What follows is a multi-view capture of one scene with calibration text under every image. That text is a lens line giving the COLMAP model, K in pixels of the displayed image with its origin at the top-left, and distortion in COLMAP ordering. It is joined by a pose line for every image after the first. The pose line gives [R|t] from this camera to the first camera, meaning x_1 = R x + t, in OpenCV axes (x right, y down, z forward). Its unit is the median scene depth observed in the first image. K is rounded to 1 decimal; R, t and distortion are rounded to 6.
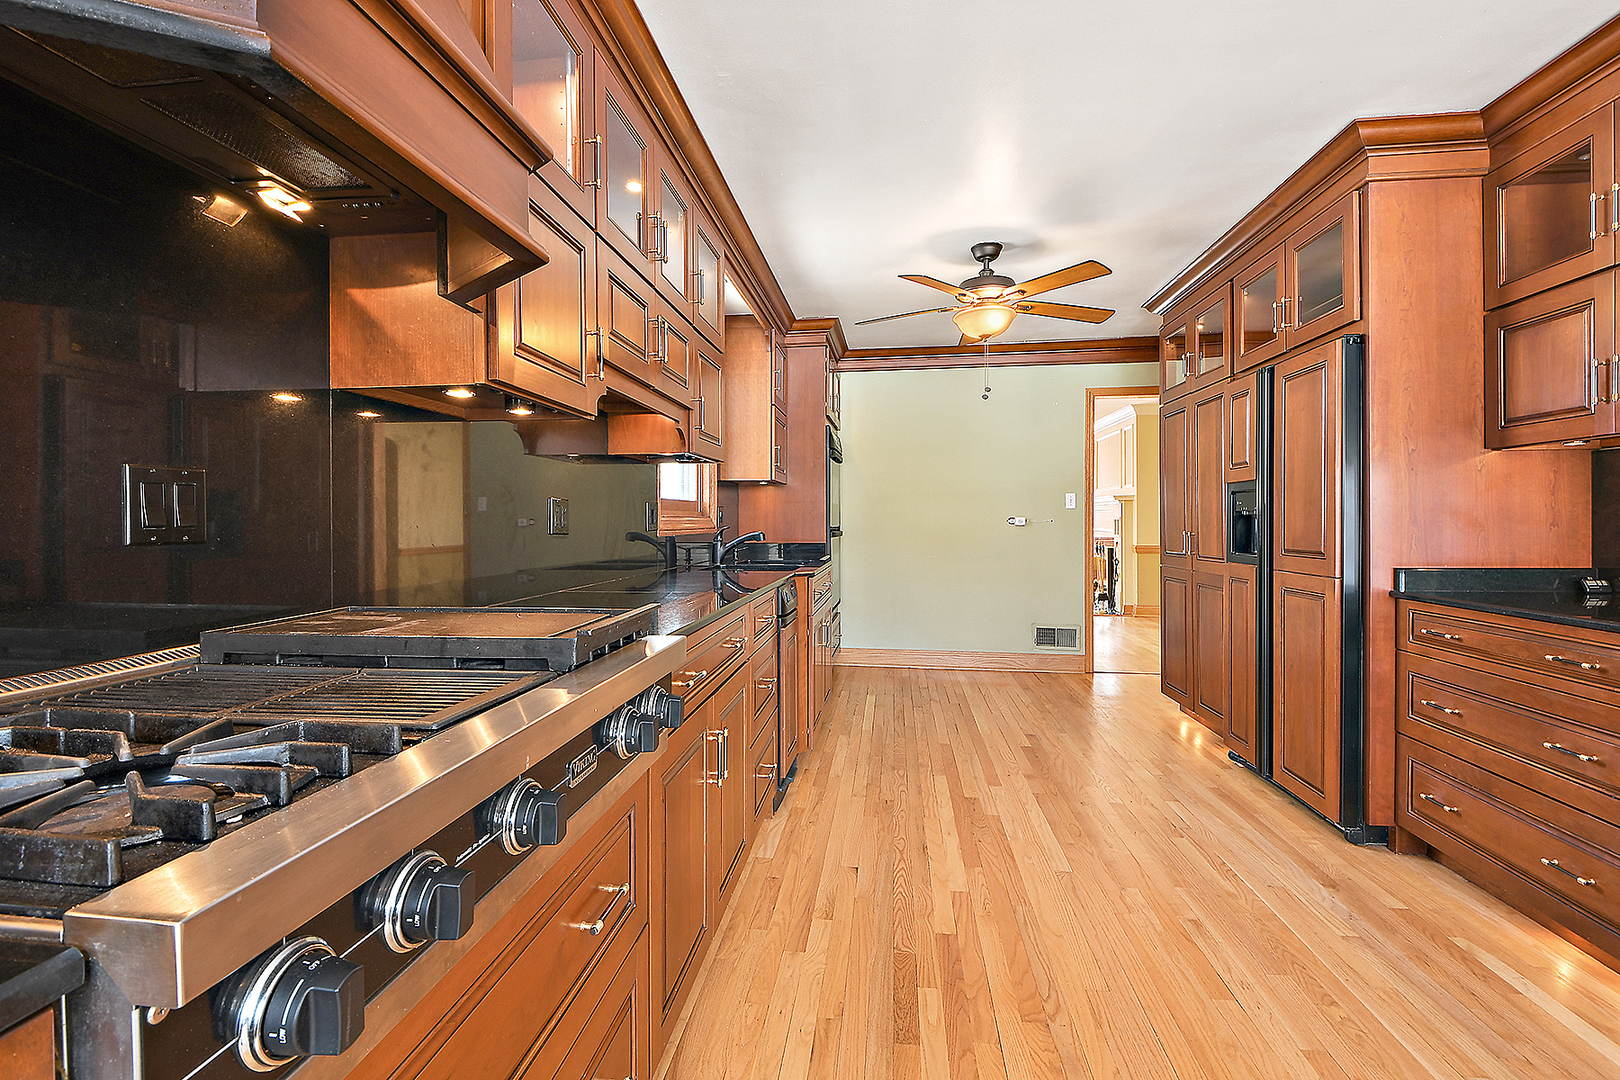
lens RADIAL K [[722.9, 0, 813.2], [0, 722.9, 537.2], [0, 0, 1]] dist [0.008446, -0.004079]
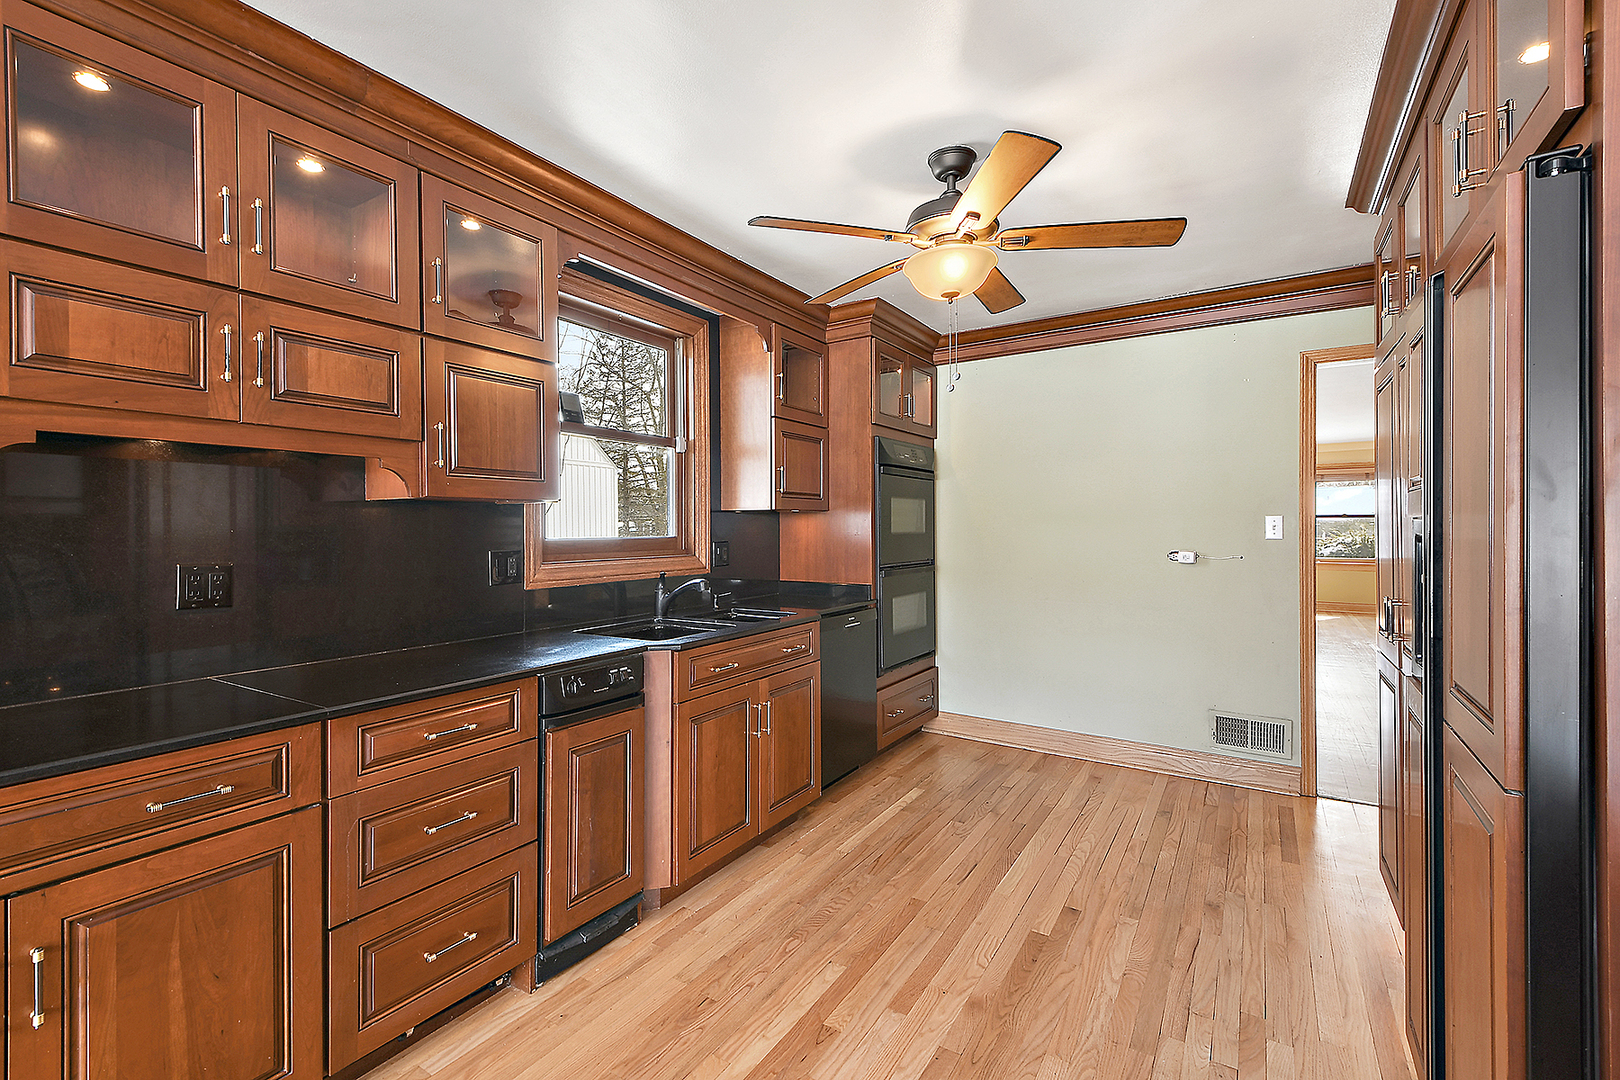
lens RADIAL K [[722.9, 0, 810.0], [0, 722.9, 535.1], [0, 0, 1]] dist [0.008446, -0.004079]
pose [[0.903036, 0.001245, -0.429564, 0.341715], [-0.006011, 0.999934, -0.009740, -0.044591], [0.429524, 0.011378, 0.902984, 0.304017]]
